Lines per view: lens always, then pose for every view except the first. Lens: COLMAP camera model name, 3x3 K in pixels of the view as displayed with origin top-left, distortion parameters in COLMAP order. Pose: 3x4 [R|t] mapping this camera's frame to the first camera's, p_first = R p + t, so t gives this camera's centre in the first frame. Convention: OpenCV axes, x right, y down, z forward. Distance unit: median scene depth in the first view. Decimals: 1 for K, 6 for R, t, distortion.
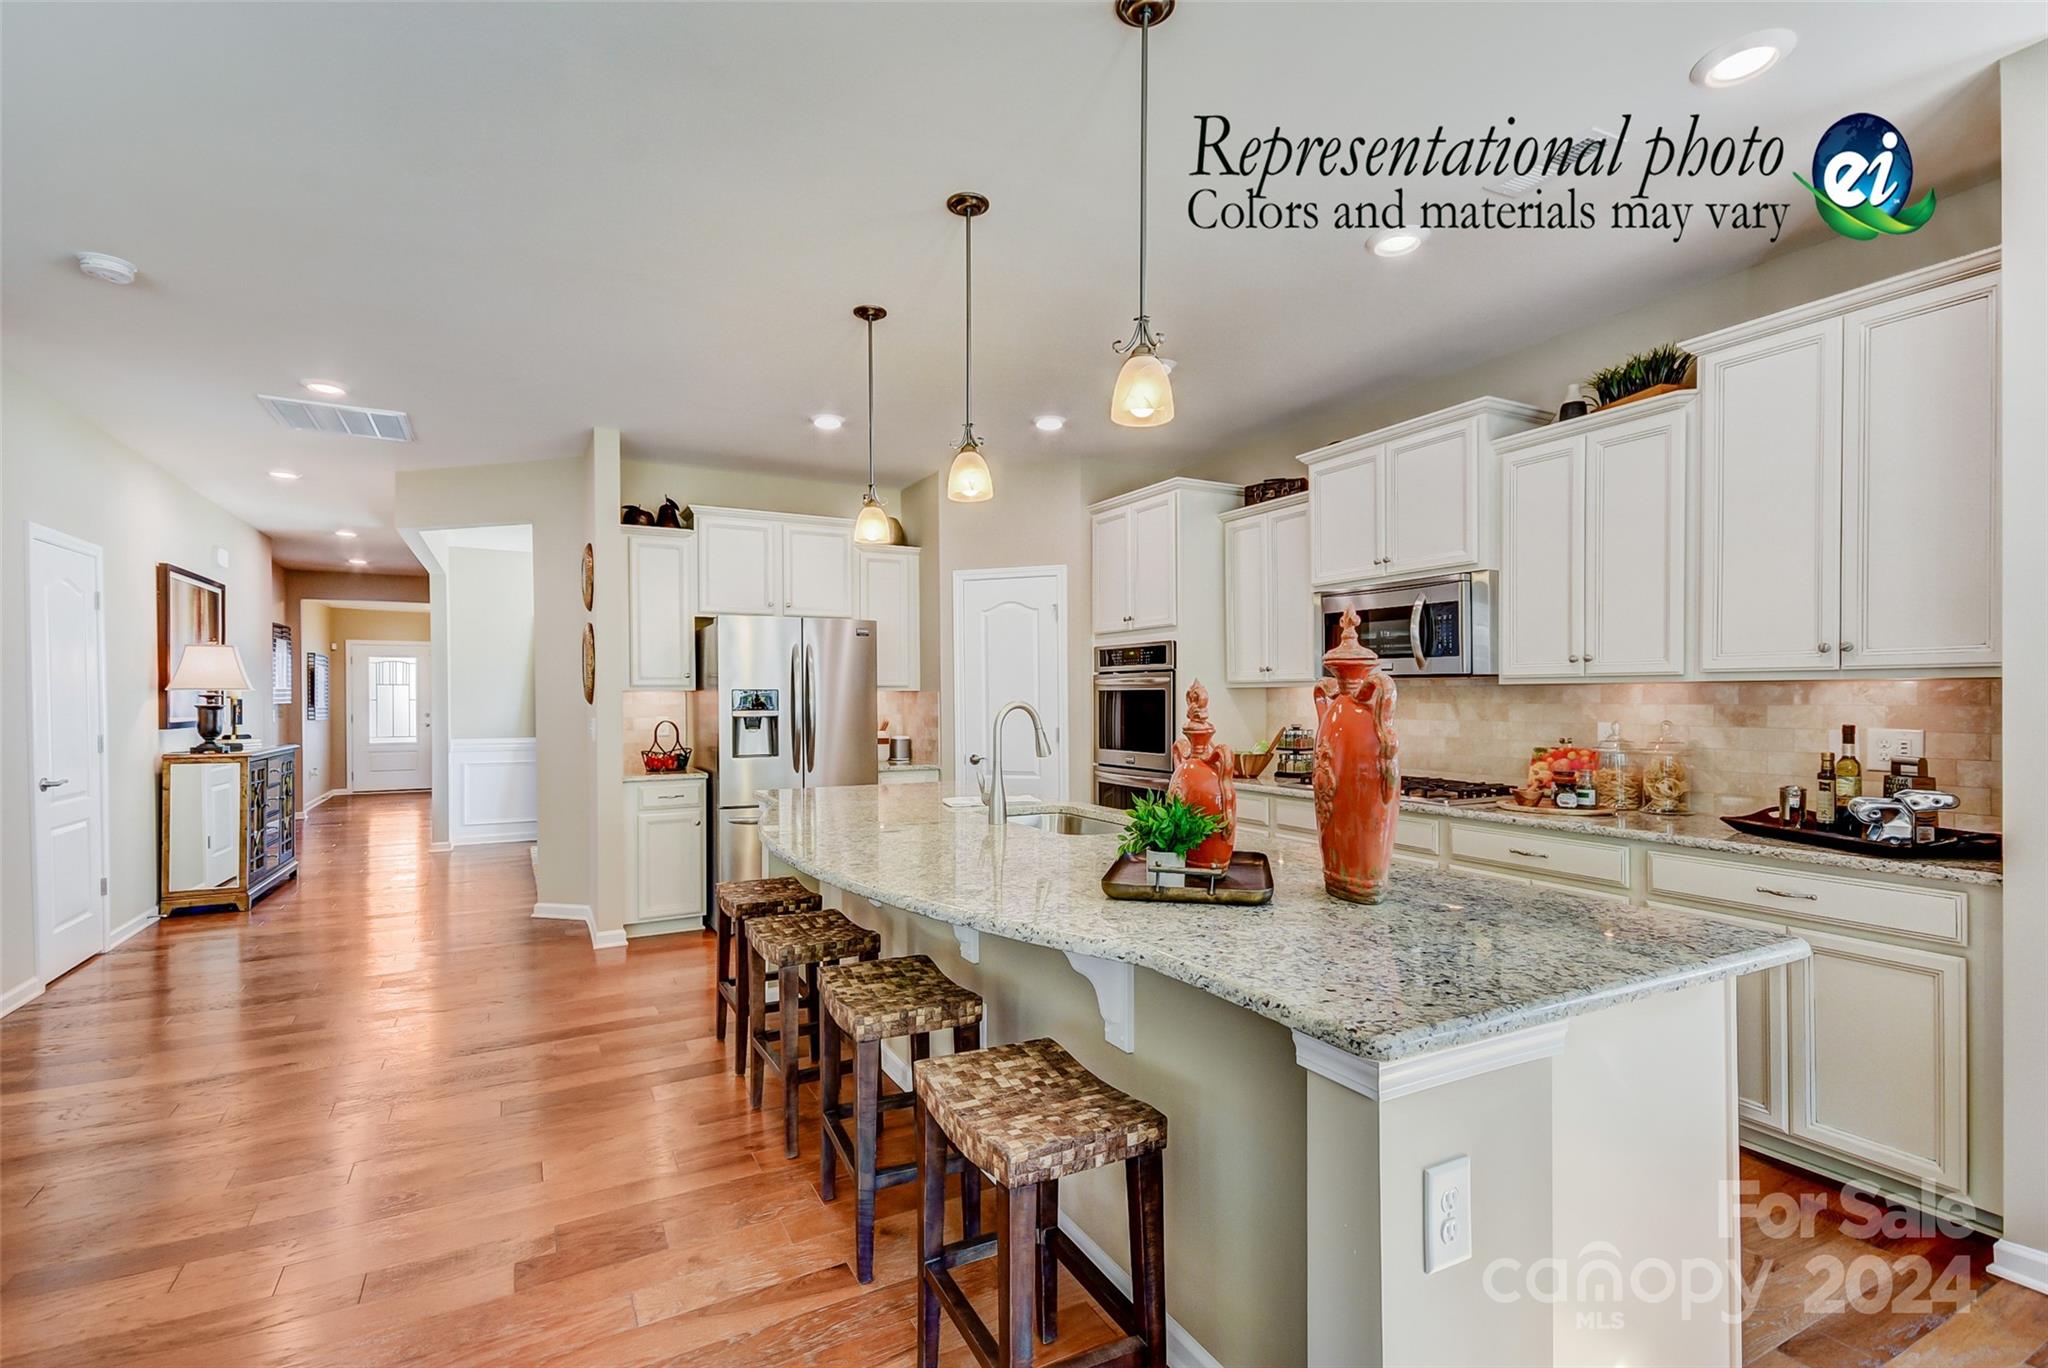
lens RADIAL K [[928.6, 0, 1028.1], [0, 928.6, 692.1], [0, 0, 1]] dist [0.025114, -0.000235]
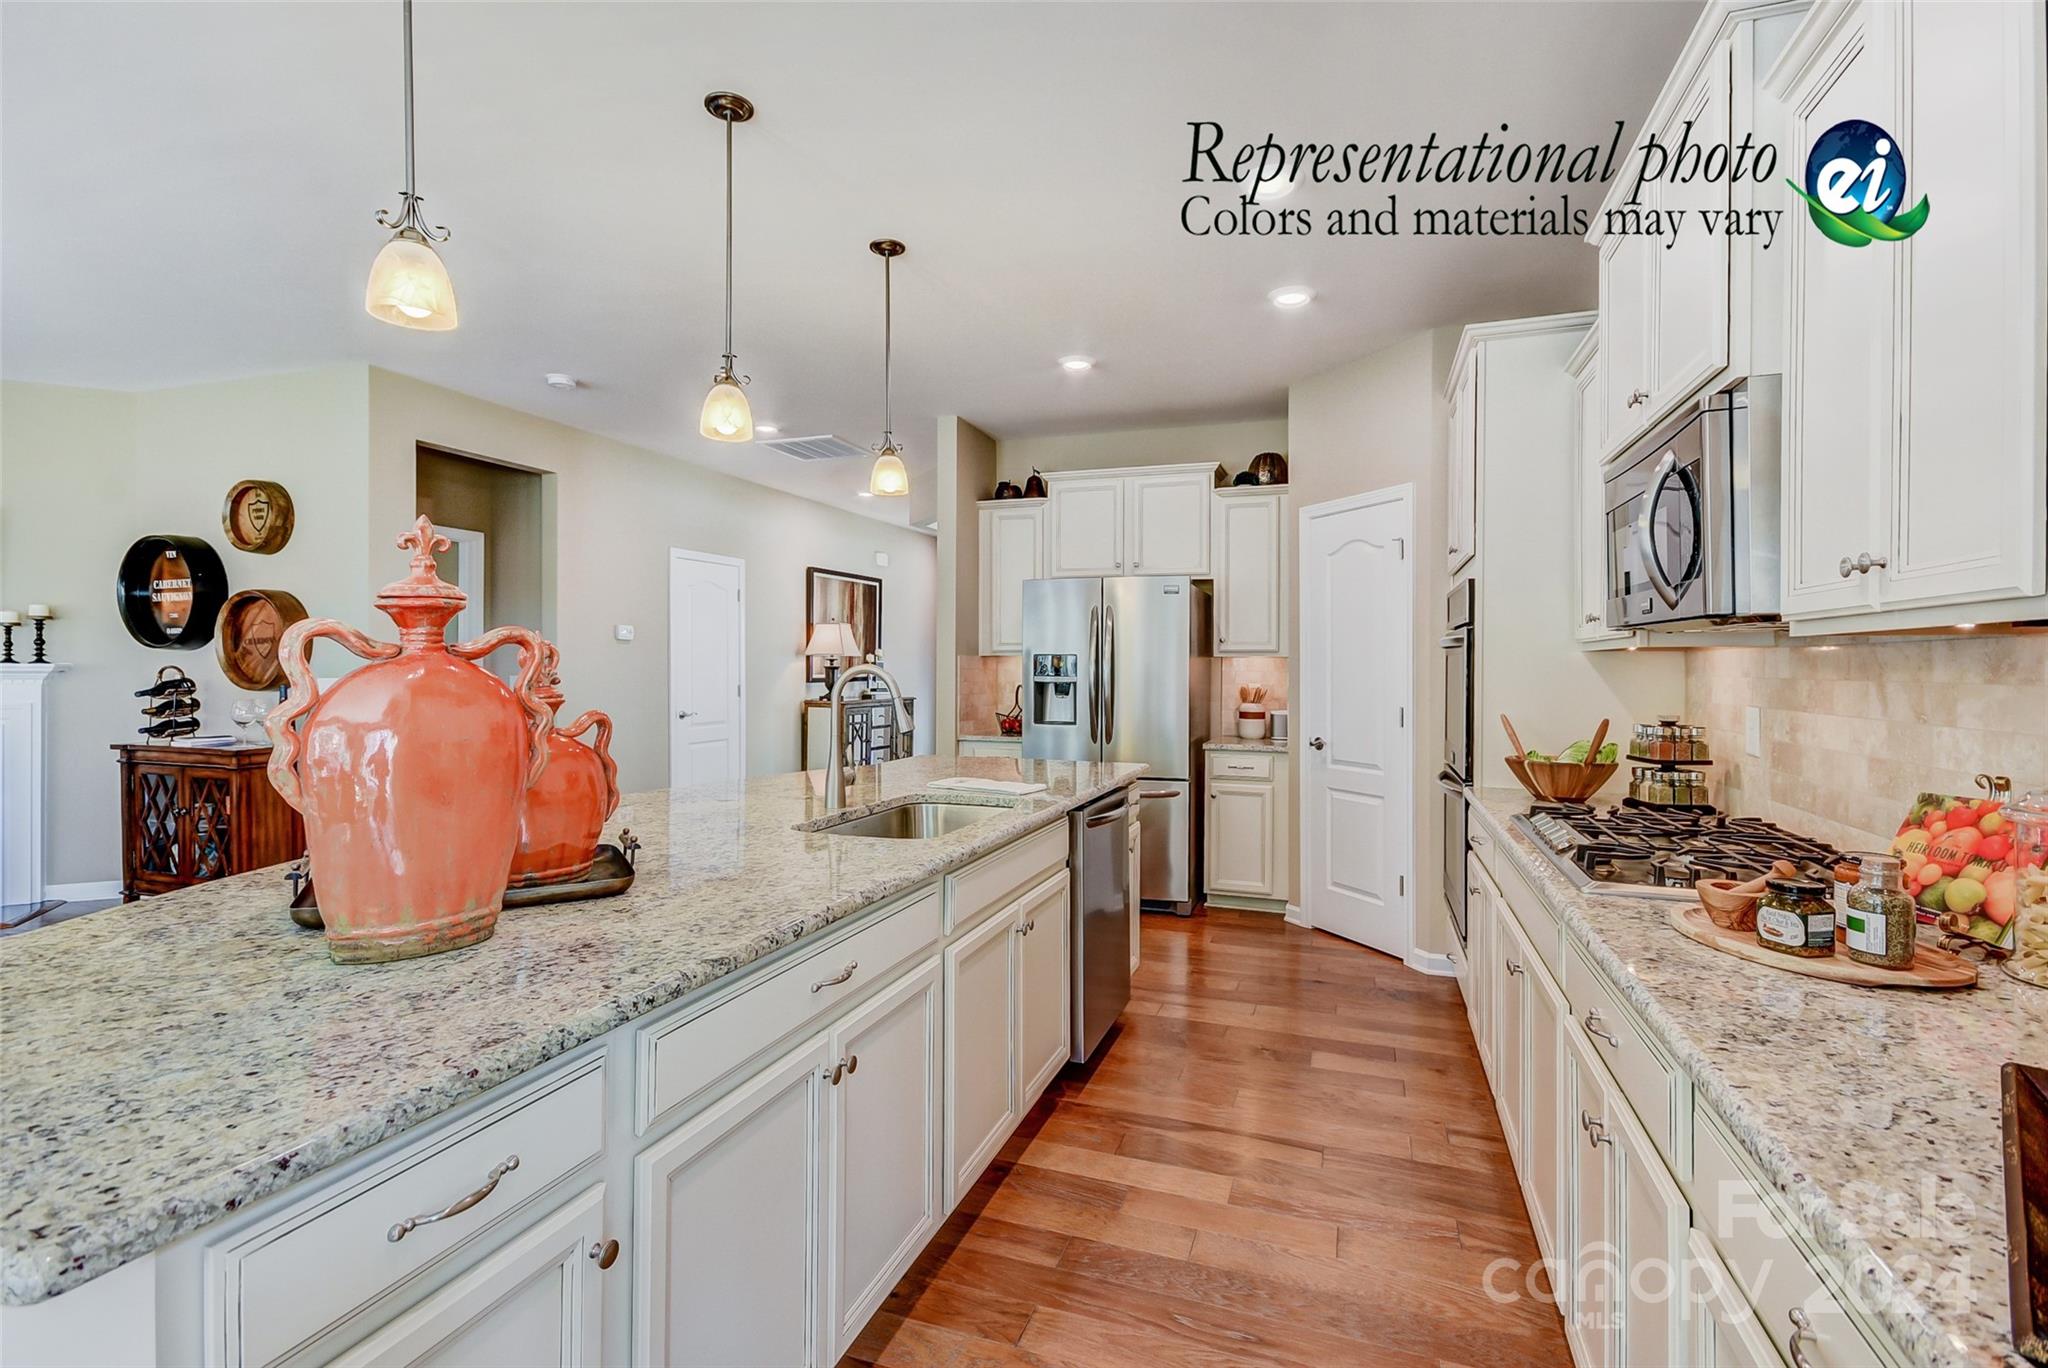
lens RADIAL K [[949.1, 0, 1008.9], [0, 949.1, 656.1], [0, 0, 1]] dist [0.017785, -0.000293]
pose [[0.670991, 0.001658, -0.741464, 0.406508], [-0.007536, 0.999961, -0.004584, 0.003797], [0.741428, 0.008664, 0.670977, 0.298471]]
